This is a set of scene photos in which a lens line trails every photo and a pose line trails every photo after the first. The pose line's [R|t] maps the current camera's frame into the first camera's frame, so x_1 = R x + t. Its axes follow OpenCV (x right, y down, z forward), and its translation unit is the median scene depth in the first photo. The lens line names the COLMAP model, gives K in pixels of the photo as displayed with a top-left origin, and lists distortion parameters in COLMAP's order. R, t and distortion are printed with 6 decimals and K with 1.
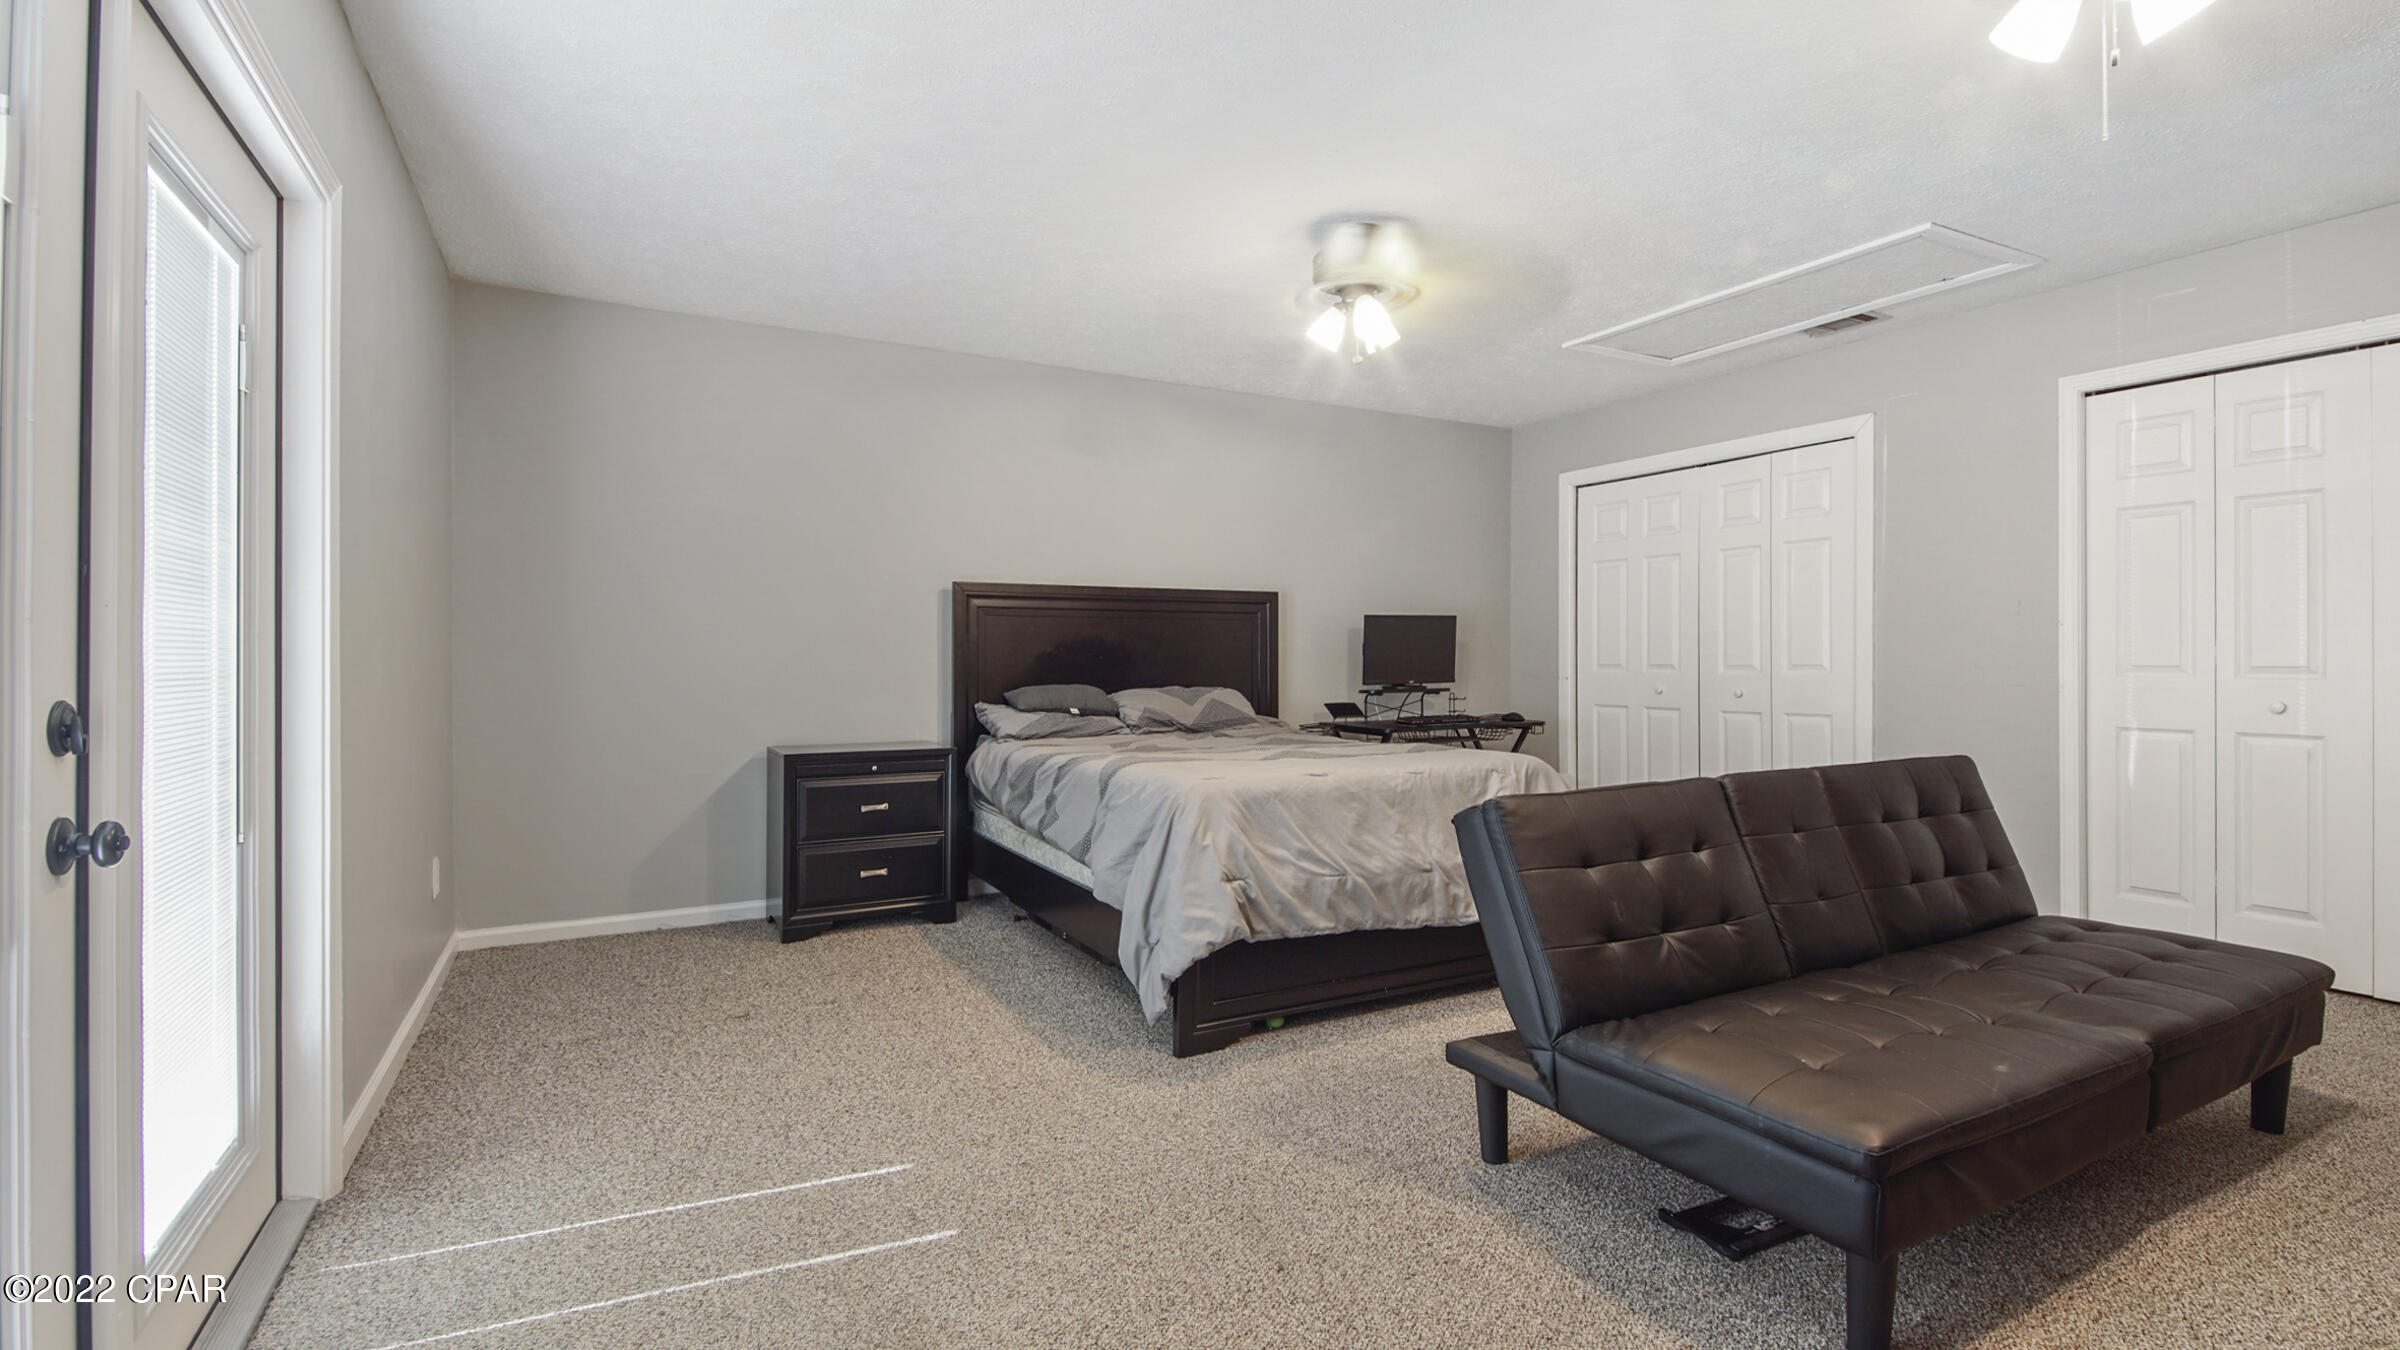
lens RADIAL K [[1084.5, 0, 1181.1], [0, 1084.5, 665.2], [0, 0, 1]] dist [0.018300, -0.016043]
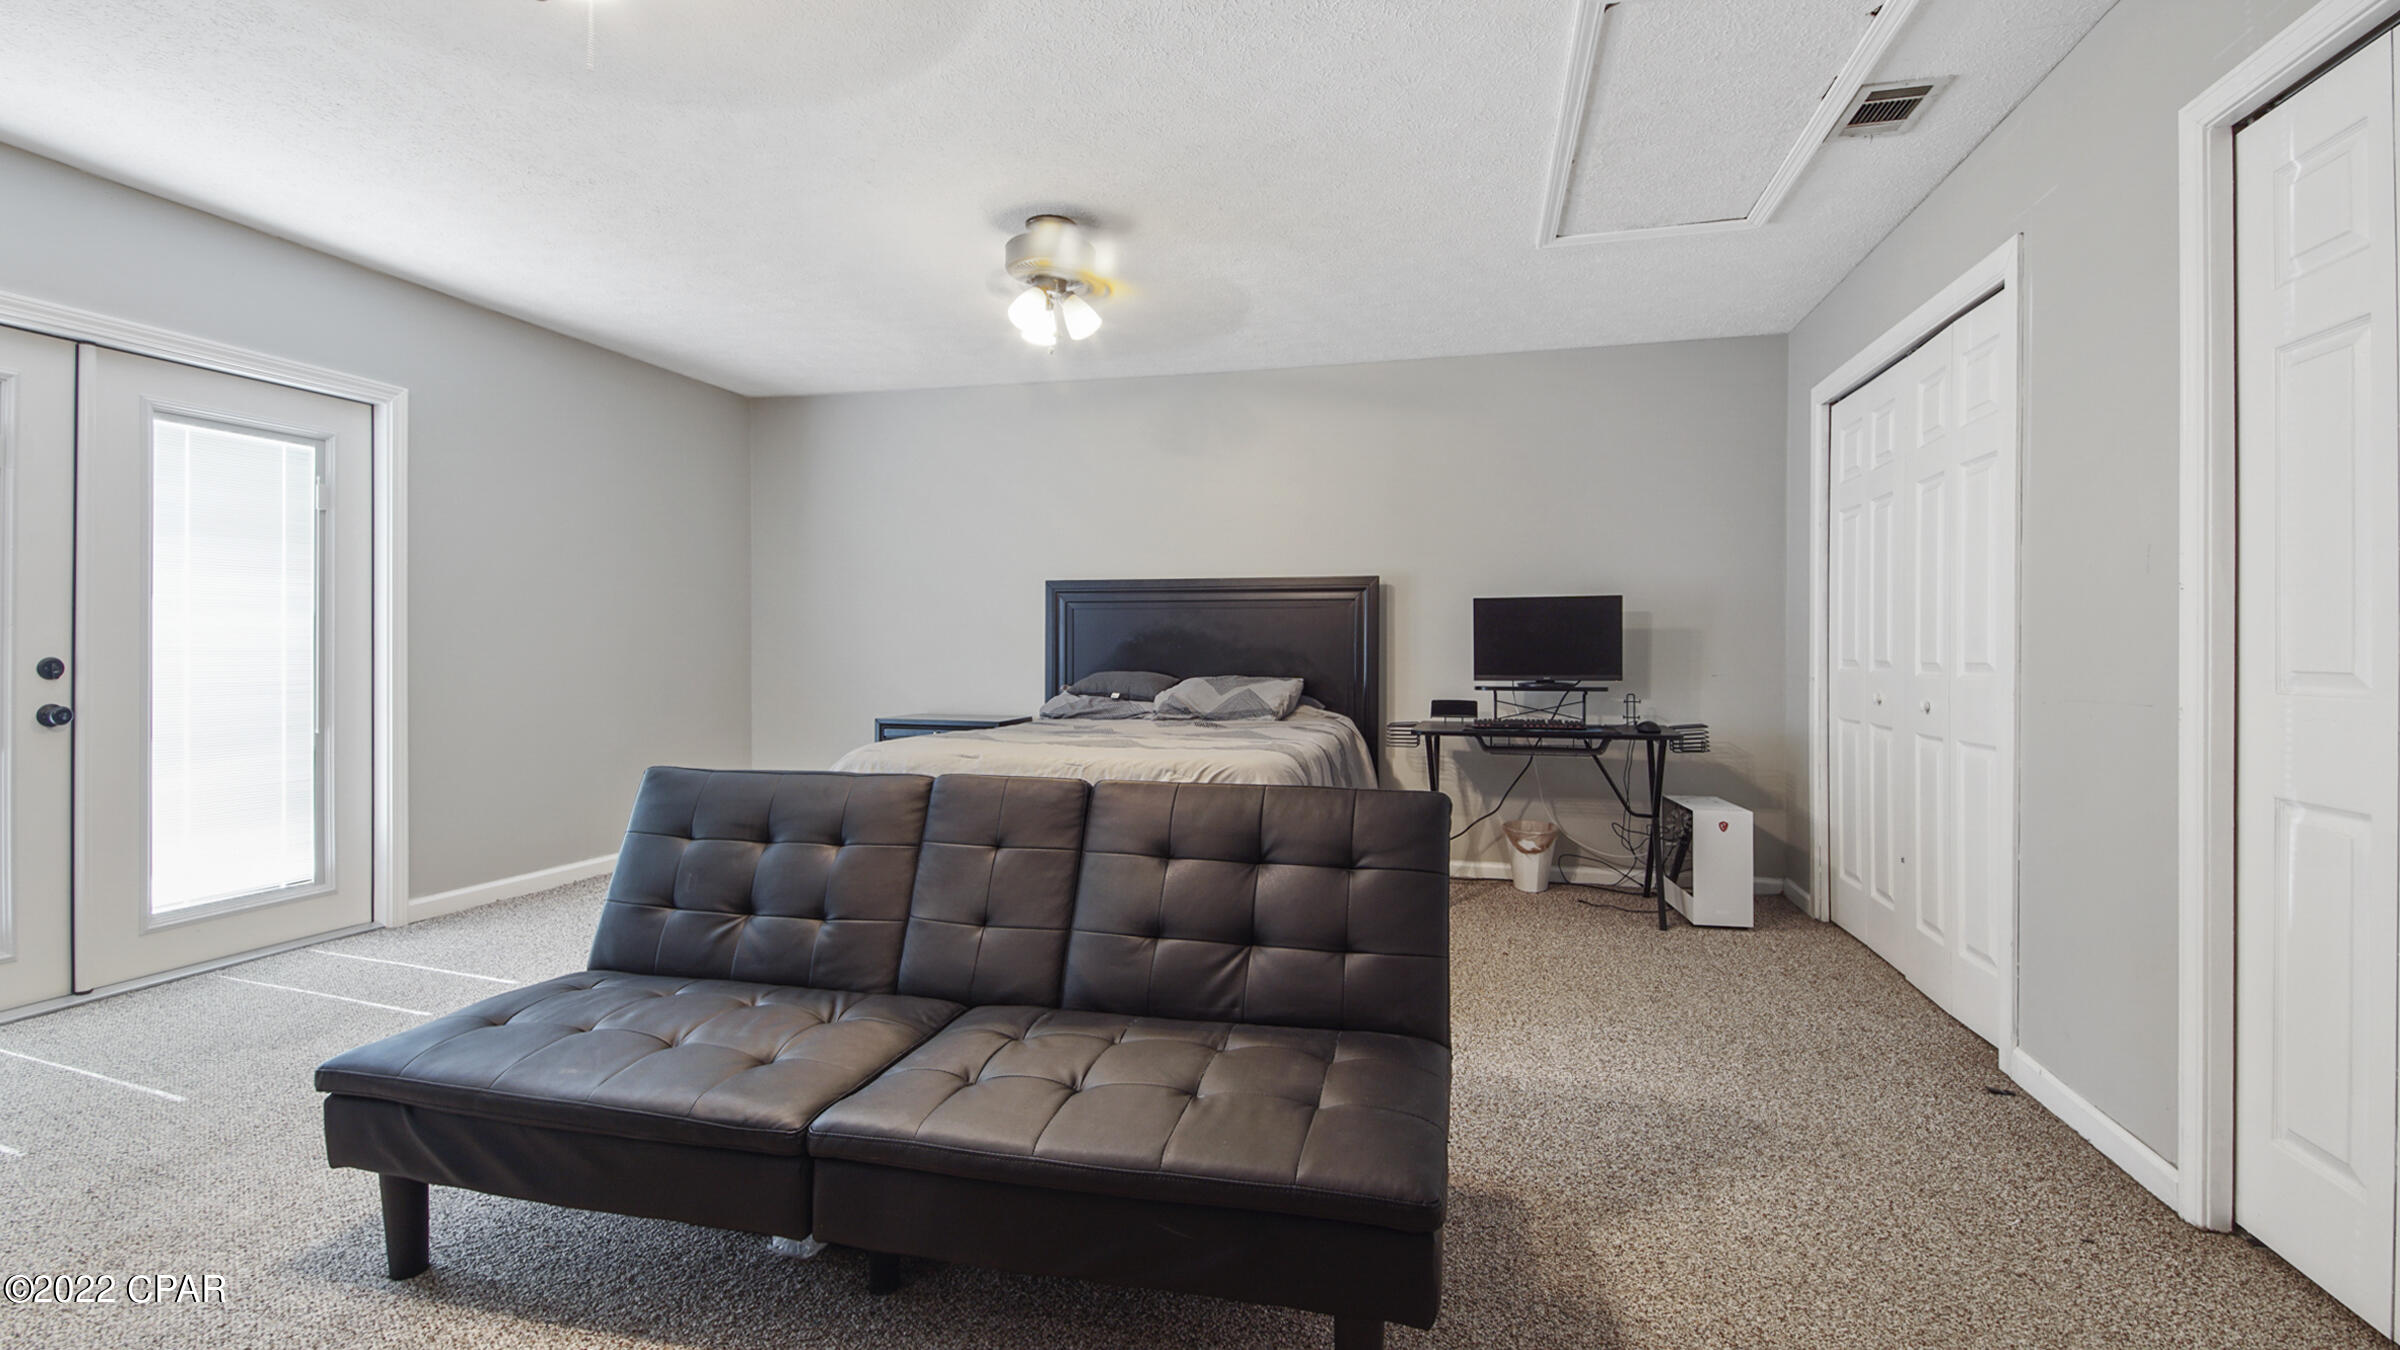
lens RADIAL K [[1084.5, 0, 1181.1], [0, 1084.5, 665.2], [0, 0, 1]] dist [0.018300, -0.016043]
pose [[0.730226, 0.016993, -0.682994, 0.678409], [-0.011211, 0.999854, 0.012890, -0.002393], [0.683113, -0.001755, 0.730310, 0.253620]]
